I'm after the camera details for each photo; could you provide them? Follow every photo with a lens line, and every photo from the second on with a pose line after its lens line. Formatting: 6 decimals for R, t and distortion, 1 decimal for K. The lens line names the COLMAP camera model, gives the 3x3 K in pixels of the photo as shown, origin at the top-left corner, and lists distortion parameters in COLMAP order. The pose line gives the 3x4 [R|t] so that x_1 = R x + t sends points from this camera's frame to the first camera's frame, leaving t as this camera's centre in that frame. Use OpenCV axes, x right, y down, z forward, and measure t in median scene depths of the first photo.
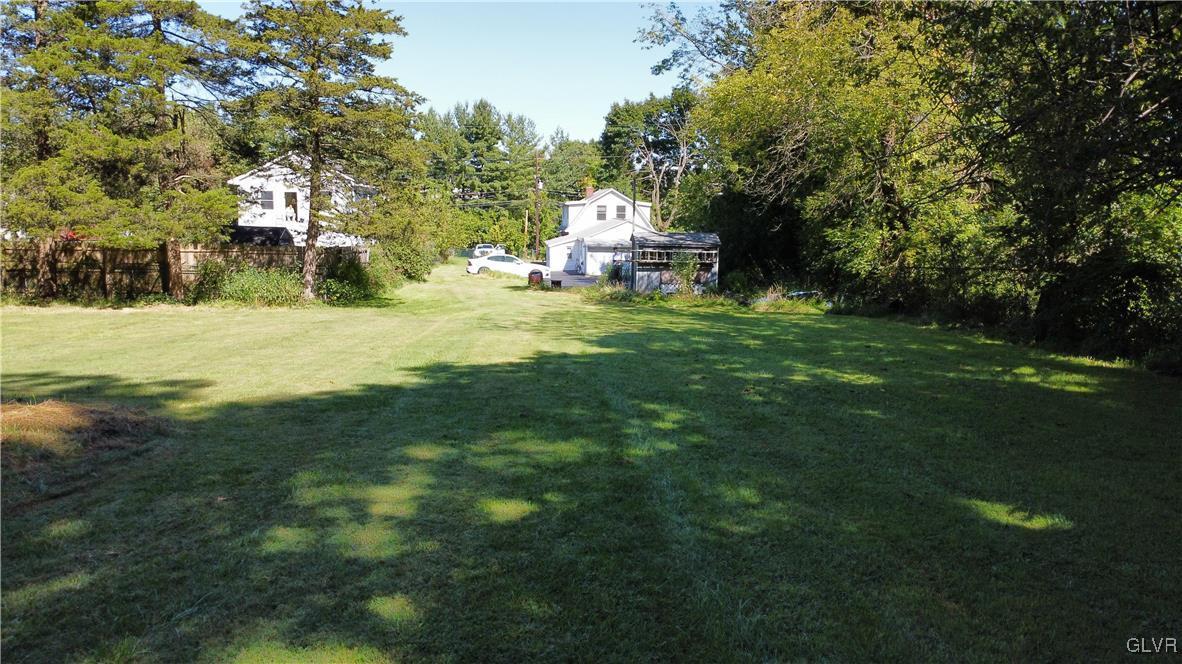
lens RADIAL K [[854.6, 0, 595.2], [0, 854.6, 325.4], [0, 0, 1]] dist [-0.022123, -0.013144]
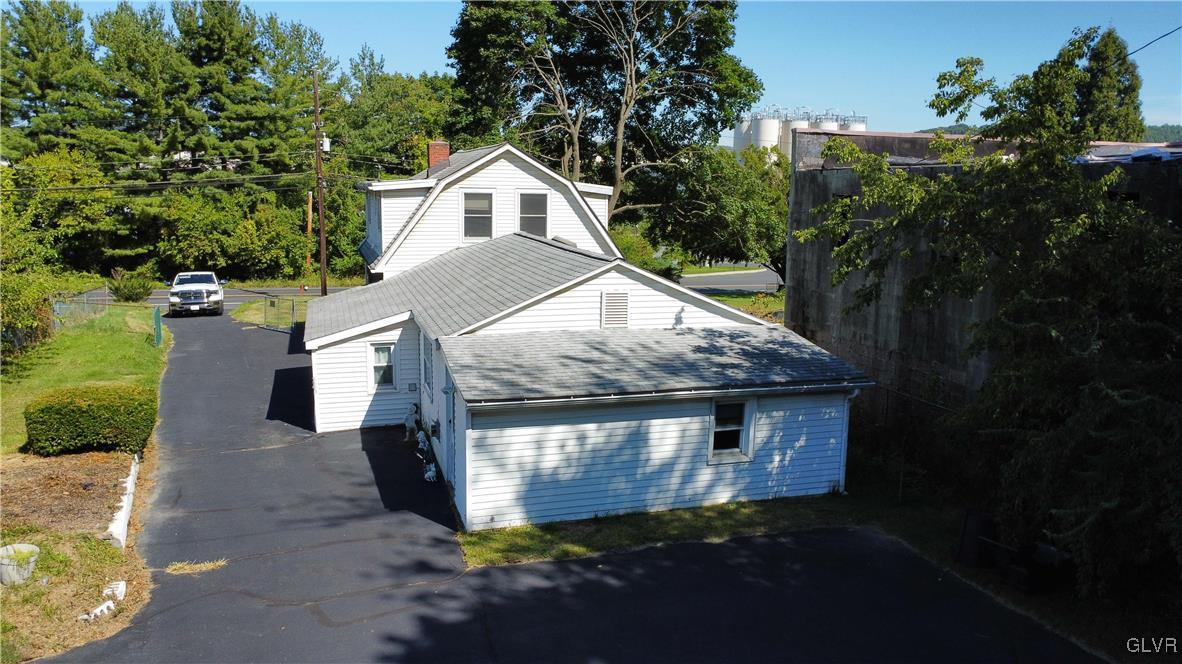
lens RADIAL K [[854.6, 0, 595.2], [0, 854.6, 325.4], [0, 0, 1]] dist [-0.022123, -0.013144]
pose [[0.979948, -0.028206, 0.197248, -0.009919], [0.021768, 0.999160, 0.034730, -0.063713], [-0.198062, -0.029740, 0.979738, 0.422311]]
